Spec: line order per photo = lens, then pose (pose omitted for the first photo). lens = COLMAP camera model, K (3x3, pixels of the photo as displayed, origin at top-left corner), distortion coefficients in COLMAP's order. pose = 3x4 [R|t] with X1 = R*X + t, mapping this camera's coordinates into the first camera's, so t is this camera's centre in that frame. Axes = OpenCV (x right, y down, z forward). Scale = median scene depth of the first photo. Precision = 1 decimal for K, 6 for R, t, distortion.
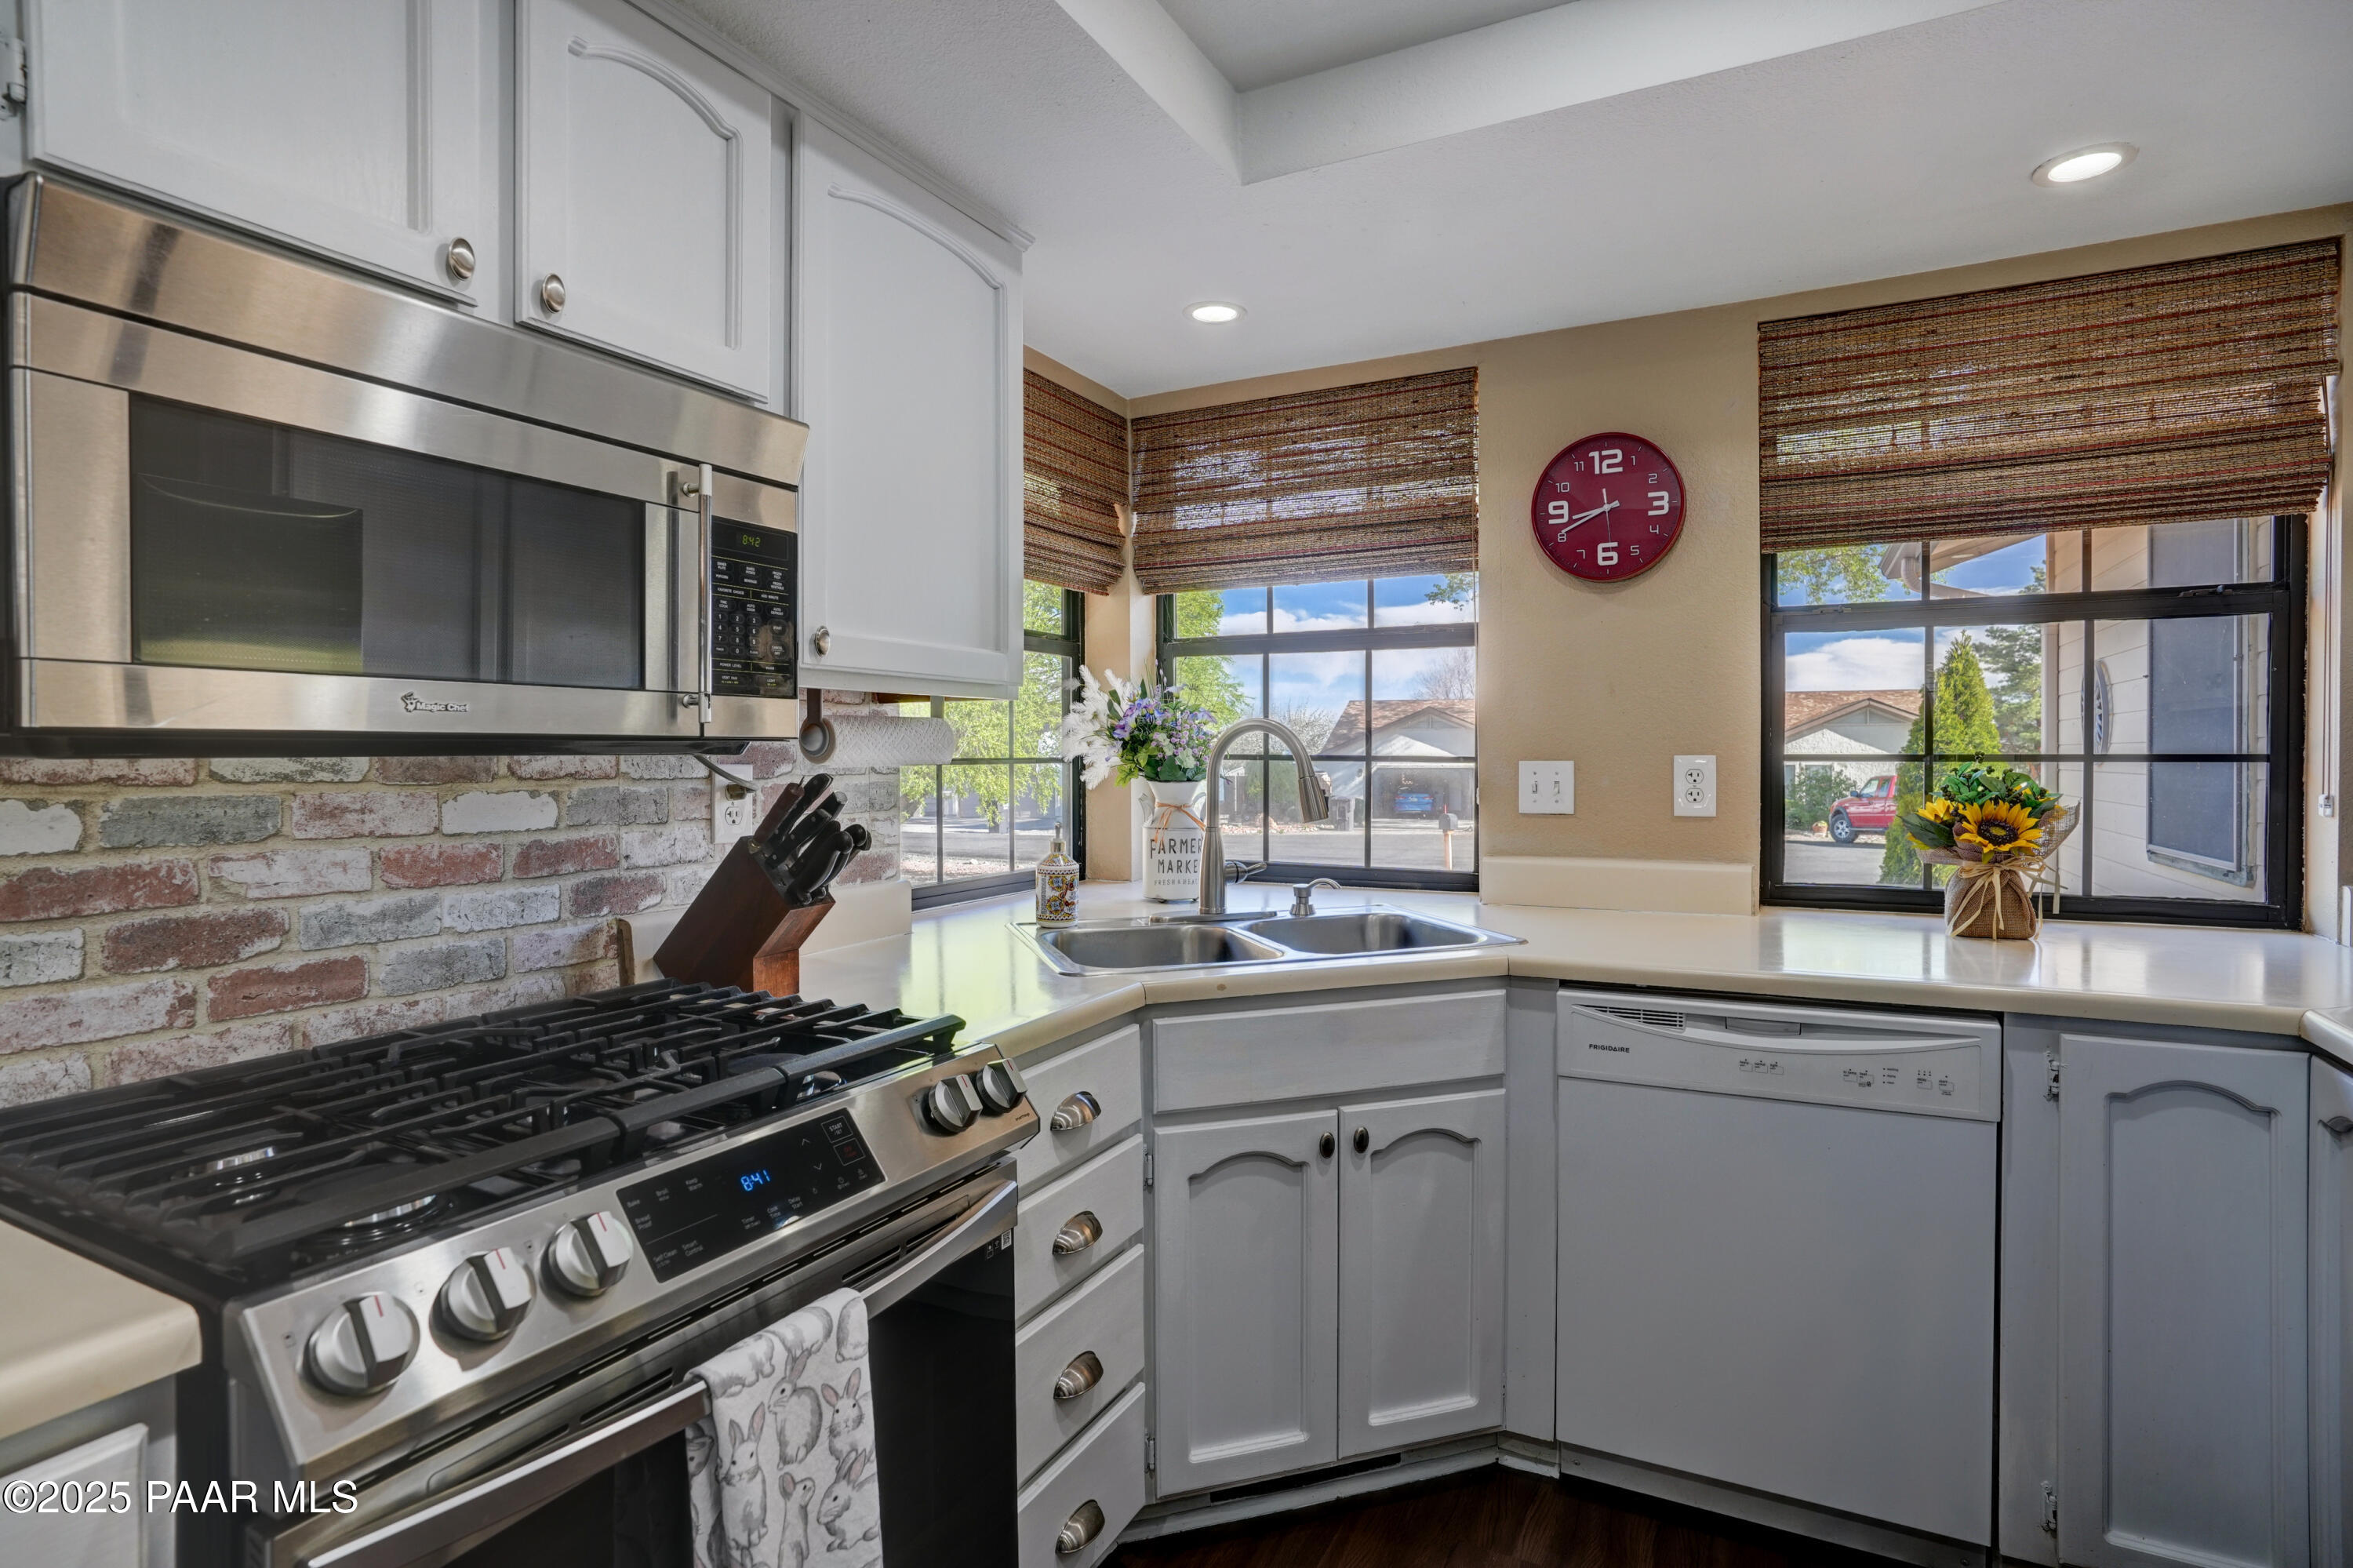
lens RADIAL K [[1213.2, 0, 1184.7], [0, 1213.2, 756.8], [0, 0, 1]] dist [-0.010101, 0.000586]
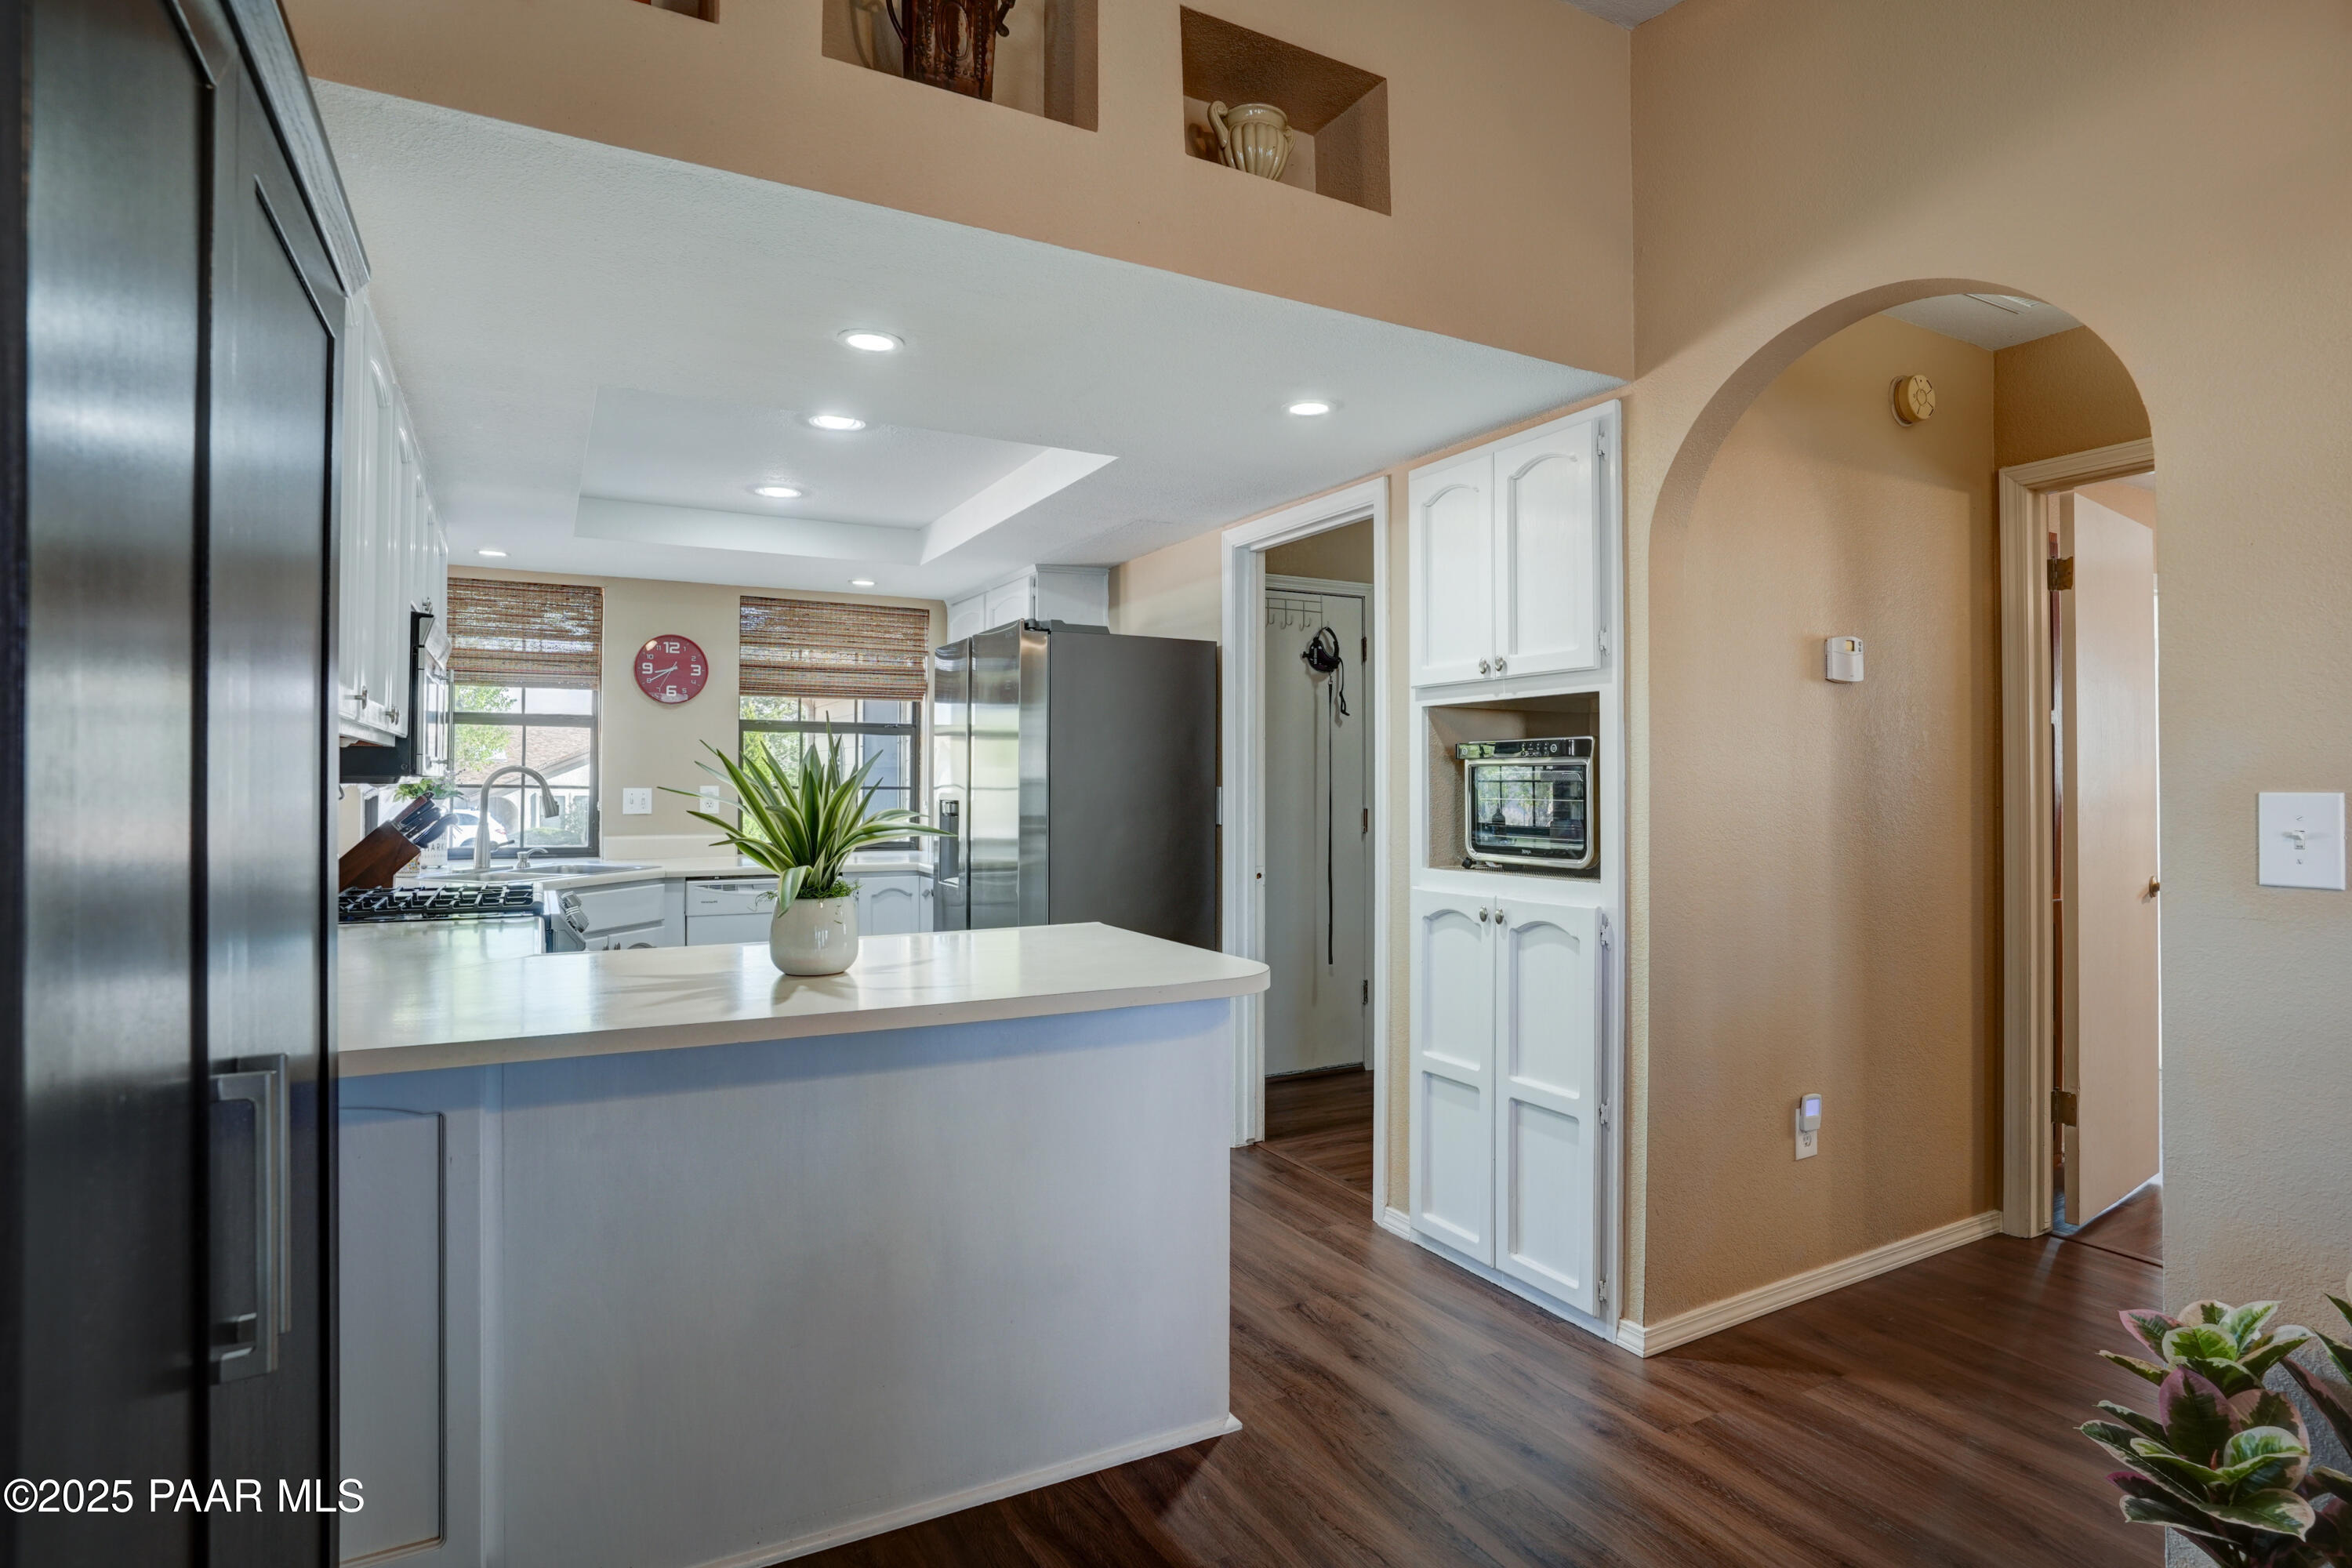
lens RADIAL K [[1191.4, 0, 1174.9], [0, 1191.4, 775.7], [0, 0, 1]] dist [-0.055066, 0.000352]
pose [[0.580688, 0.009306, 0.814073, -0.521736], [0.001802, 0.999918, -0.012716, 0.005596], [-0.814124, 0.008851, 0.580623, -0.581527]]
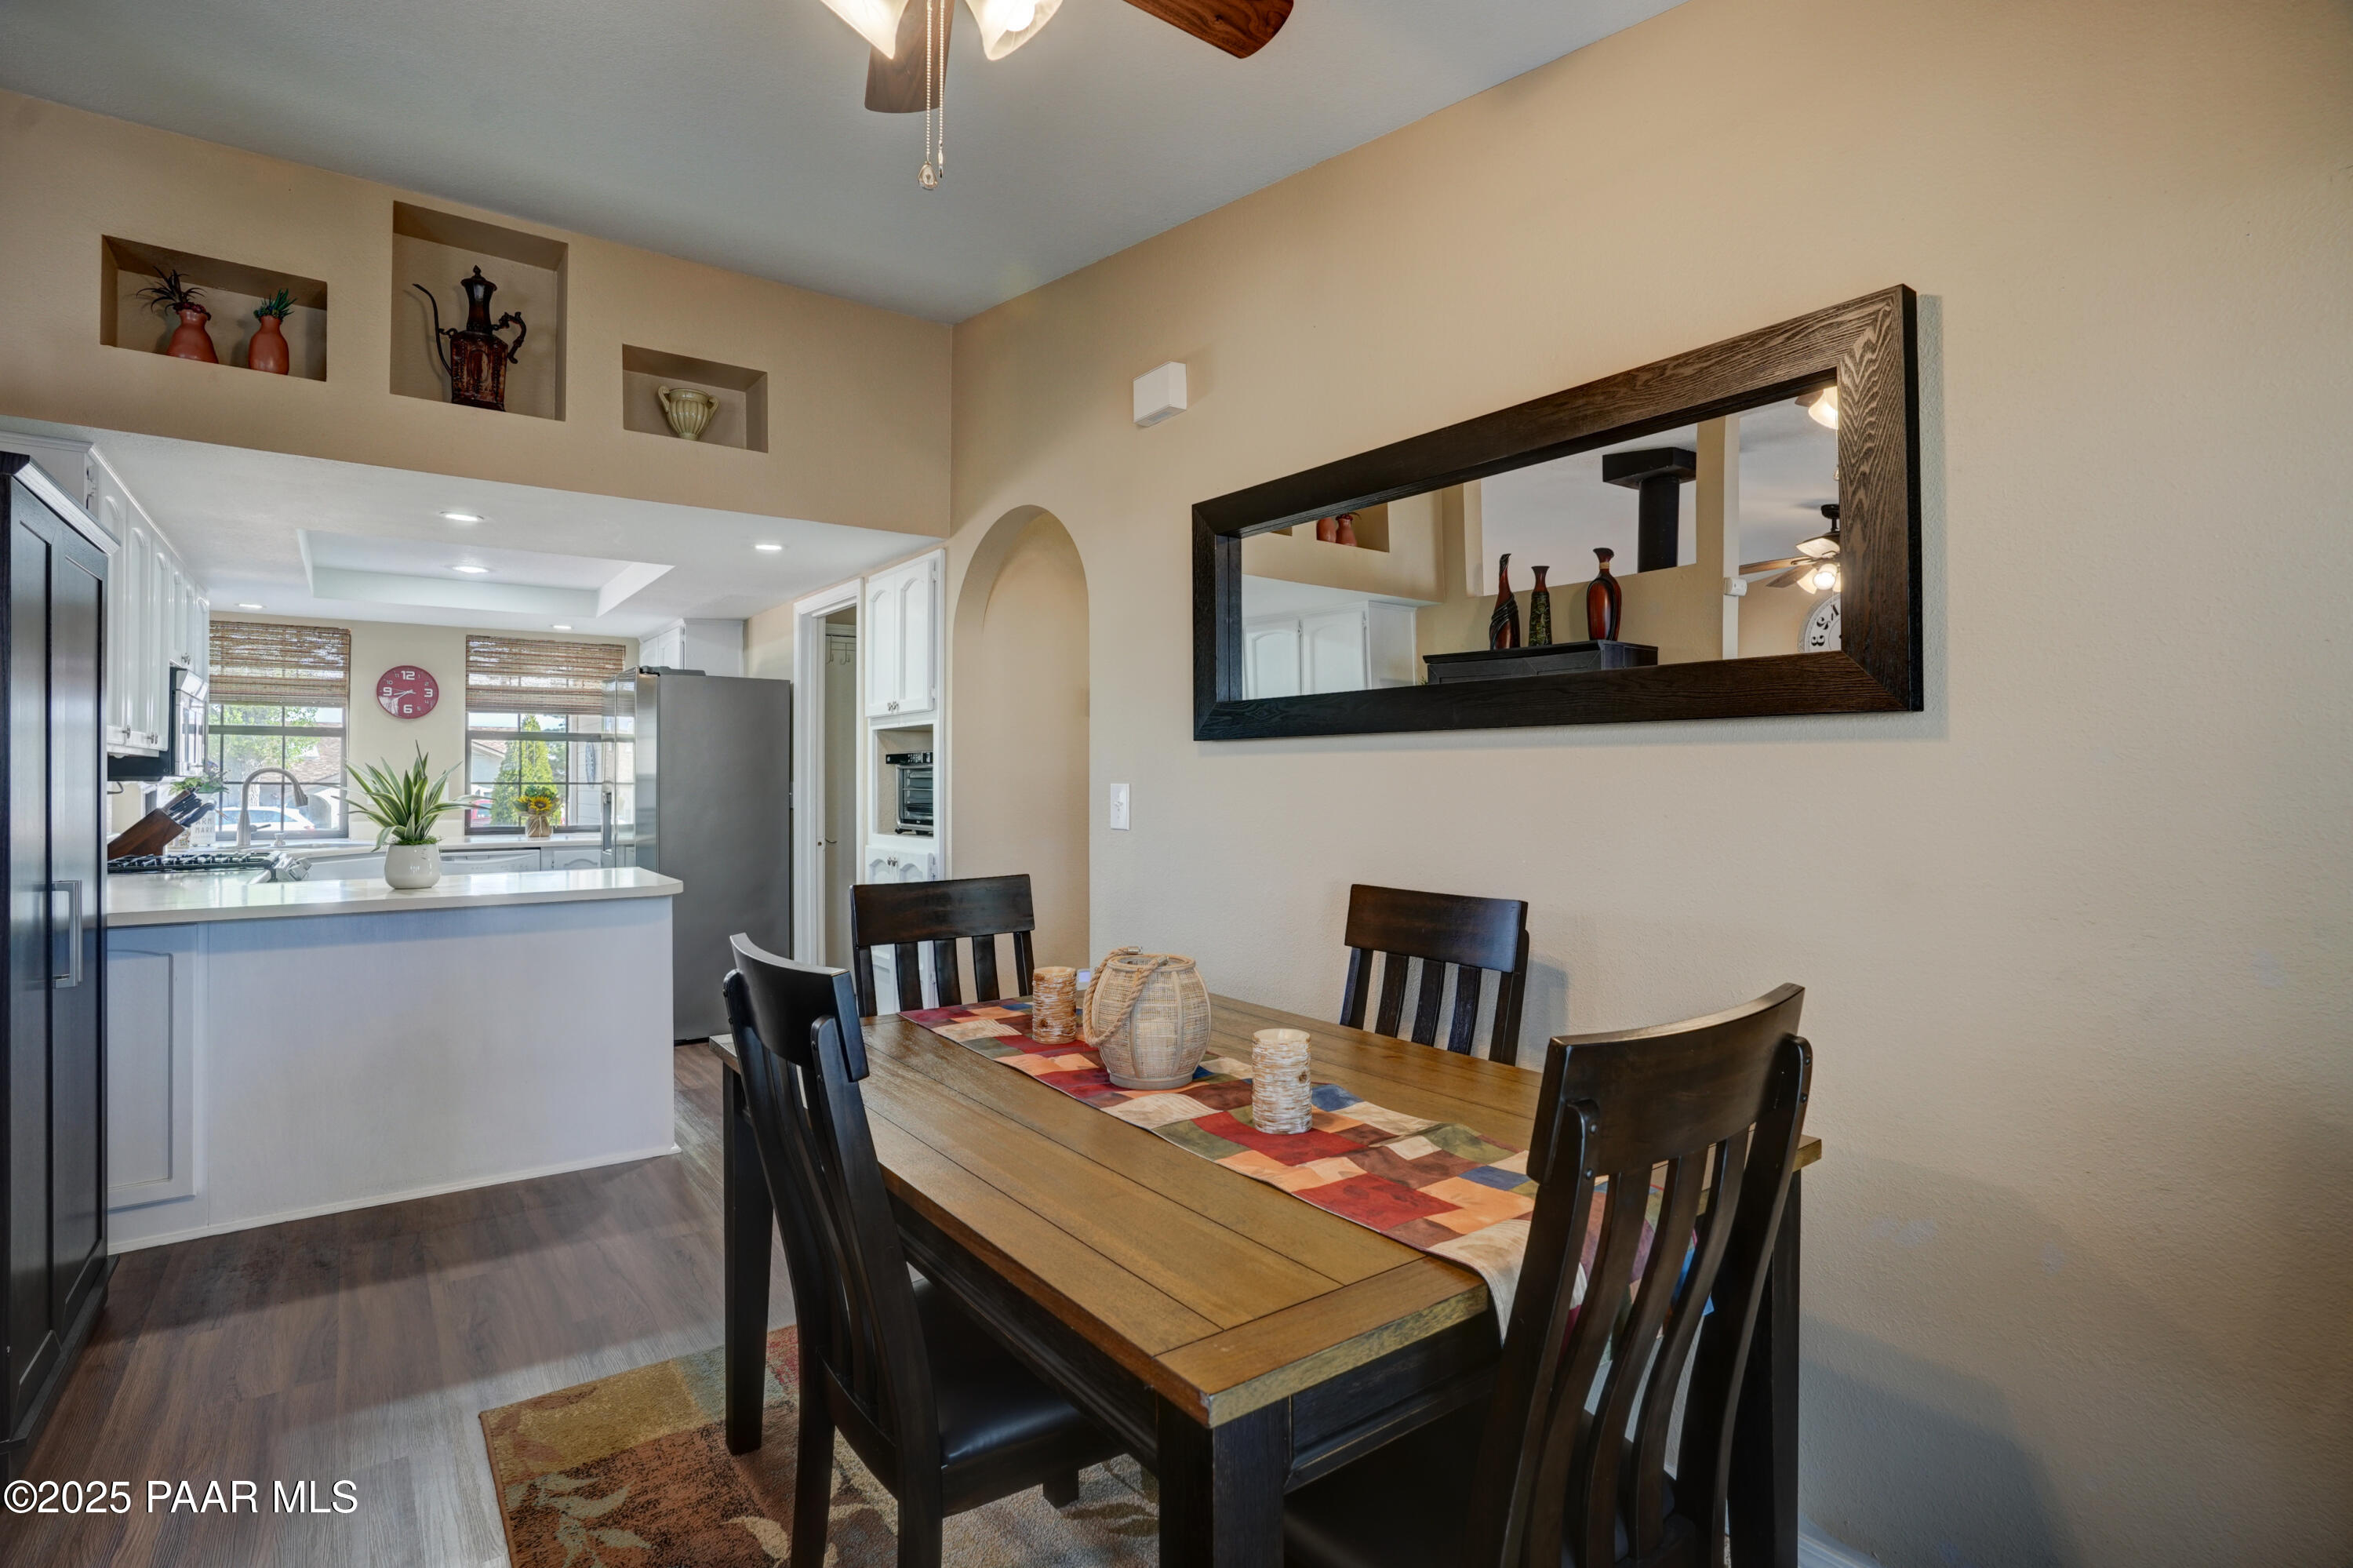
lens RADIAL K [[1142.6, 0, 1179.1], [0, 1142.6, 775.4], [0, 0, 1]] dist [-0.072722, 0.028020]
pose [[0.462627, 0.005811, 0.886534, -0.681578], [0.004858, 0.999947, -0.009089, 0.009202], [-0.886540, 0.008512, 0.462574, -1.086980]]
